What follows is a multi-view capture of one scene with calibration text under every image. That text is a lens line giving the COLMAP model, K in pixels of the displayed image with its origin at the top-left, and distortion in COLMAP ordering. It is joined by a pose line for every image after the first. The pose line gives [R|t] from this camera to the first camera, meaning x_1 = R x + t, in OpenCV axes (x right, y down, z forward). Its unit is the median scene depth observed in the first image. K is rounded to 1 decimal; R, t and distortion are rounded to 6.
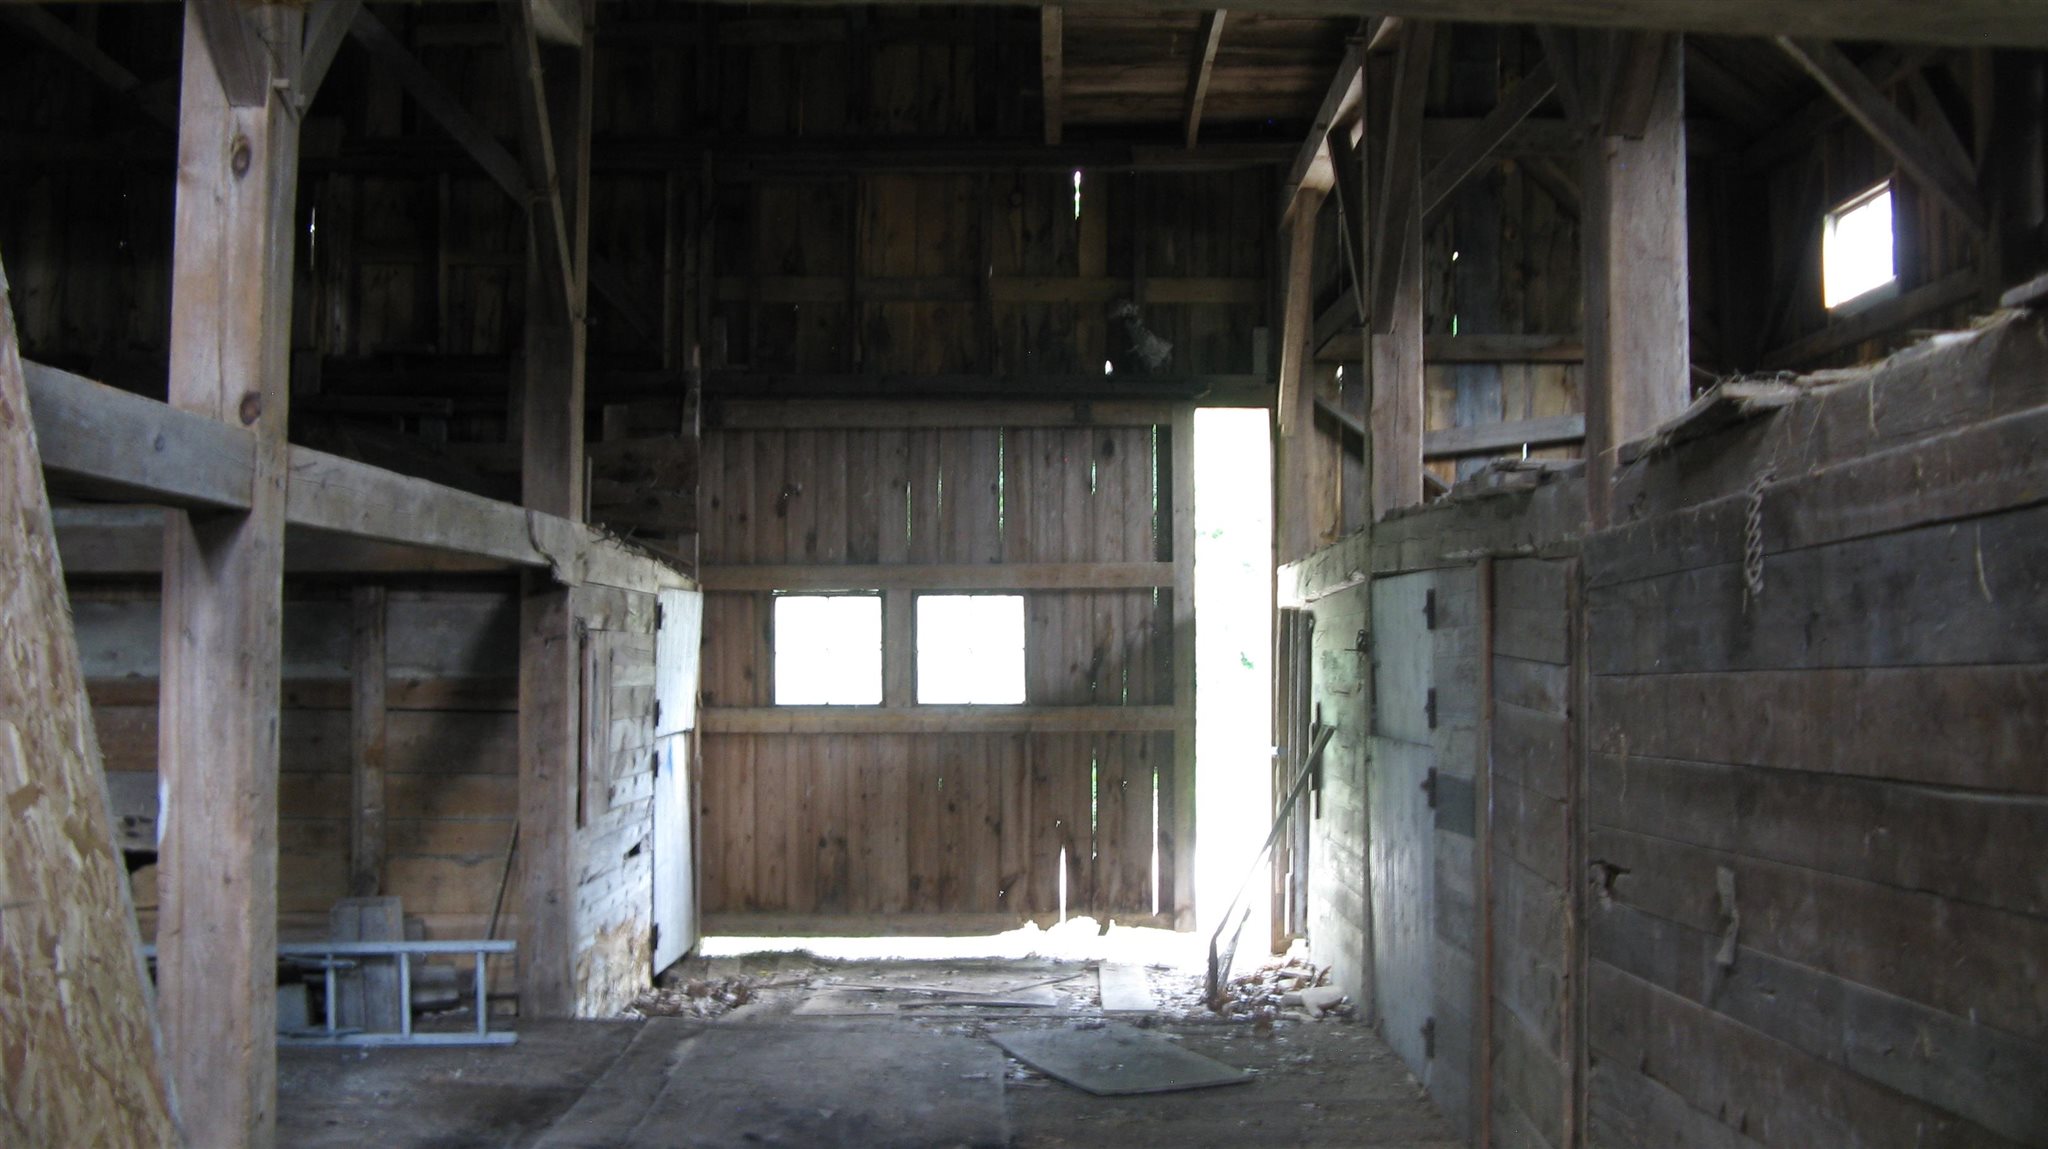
lens RADIAL K [[2183.9, 0, 1018.4], [0, 2183.9, 537.9], [0, 0, 1]] dist [-0.181739, 0.222443]
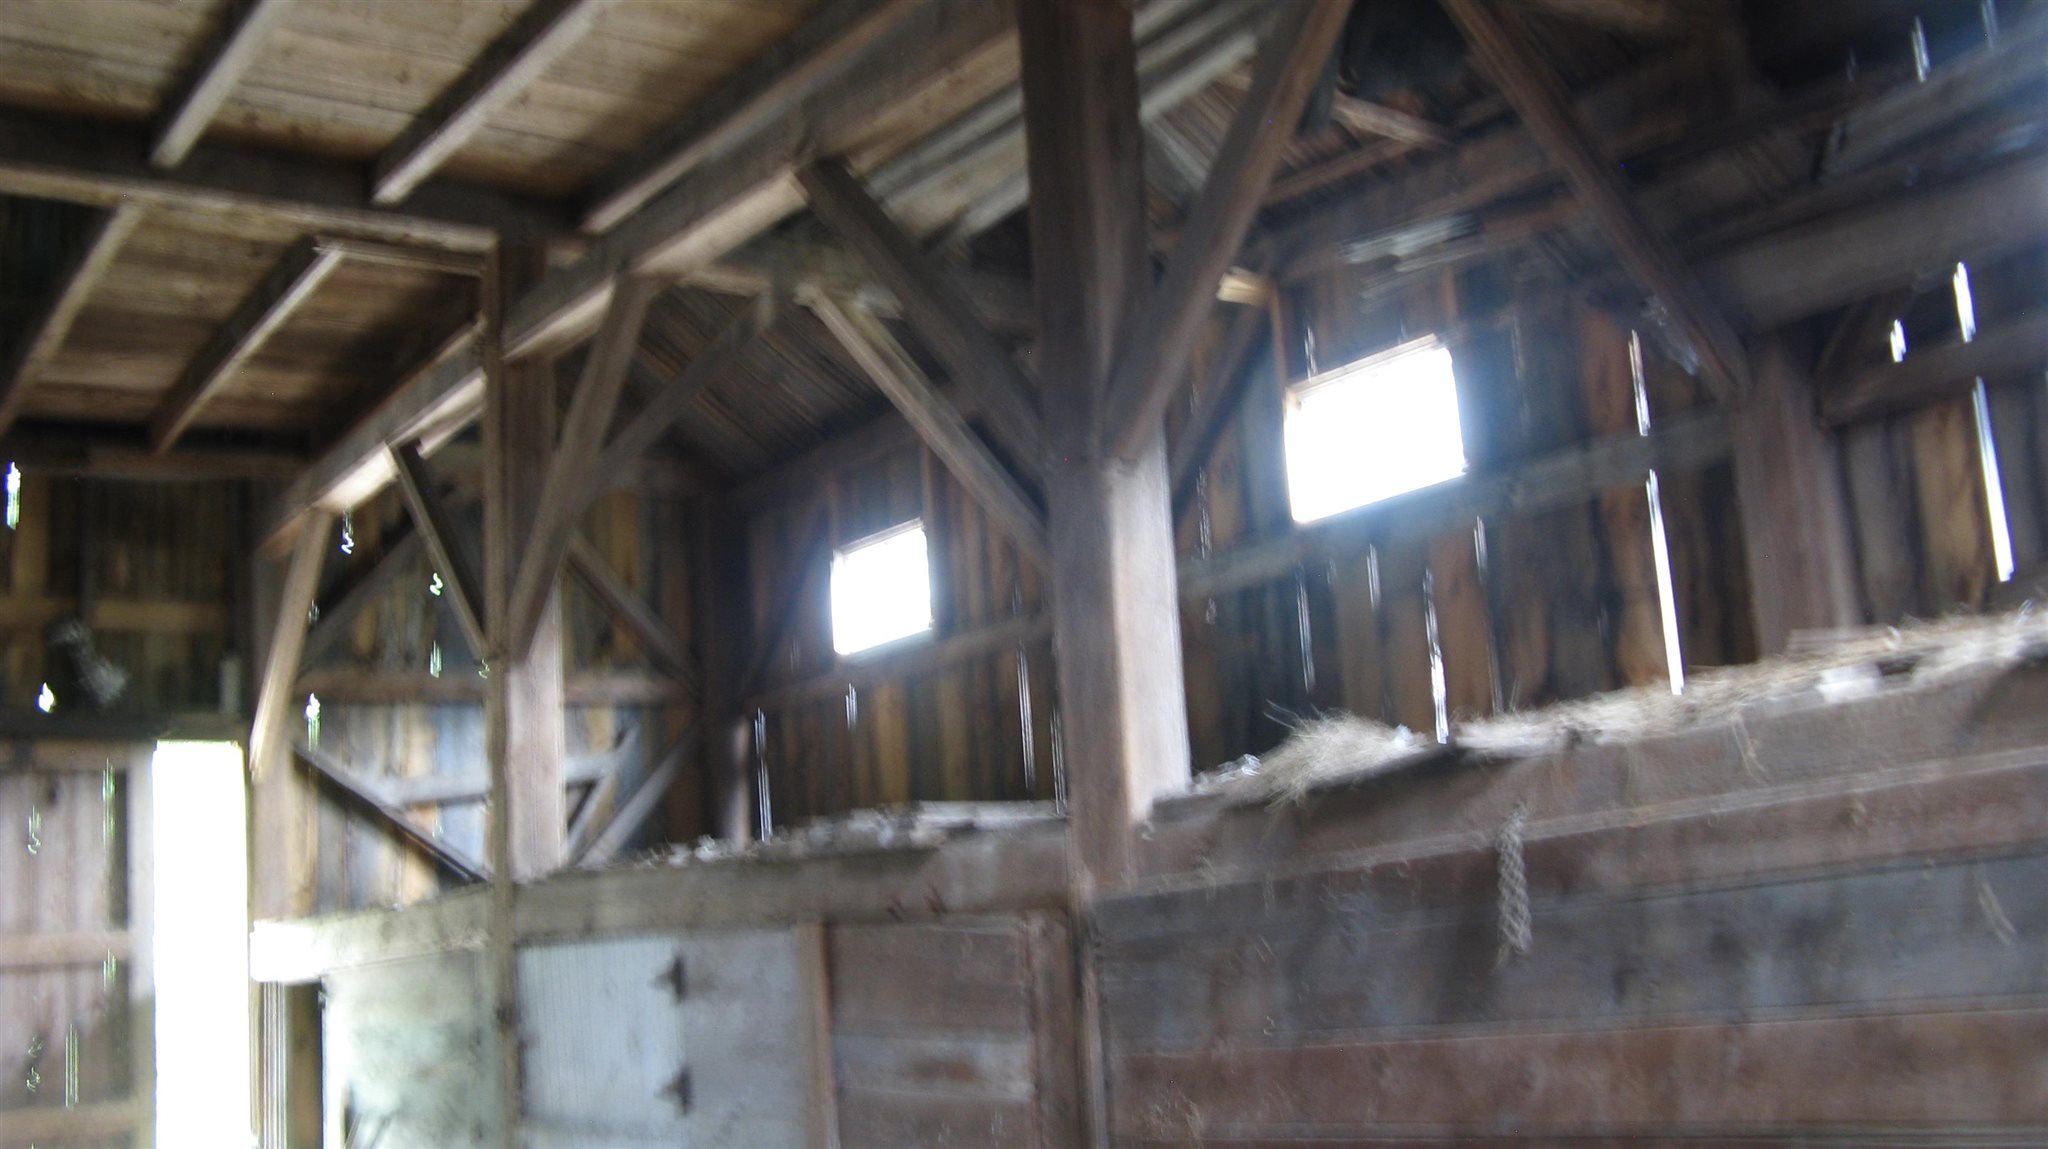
lens RADIAL K [[2183.9, 0, 1018.4], [0, 2183.9, 537.9], [0, 0, 1]] dist [-0.181739, 0.222443]
pose [[0.822111, 0.056296, 0.566536, -0.123153], [0.033623, 0.988562, -0.147022, -0.006272], [-0.568333, 0.139917, 0.810815, 0.104694]]
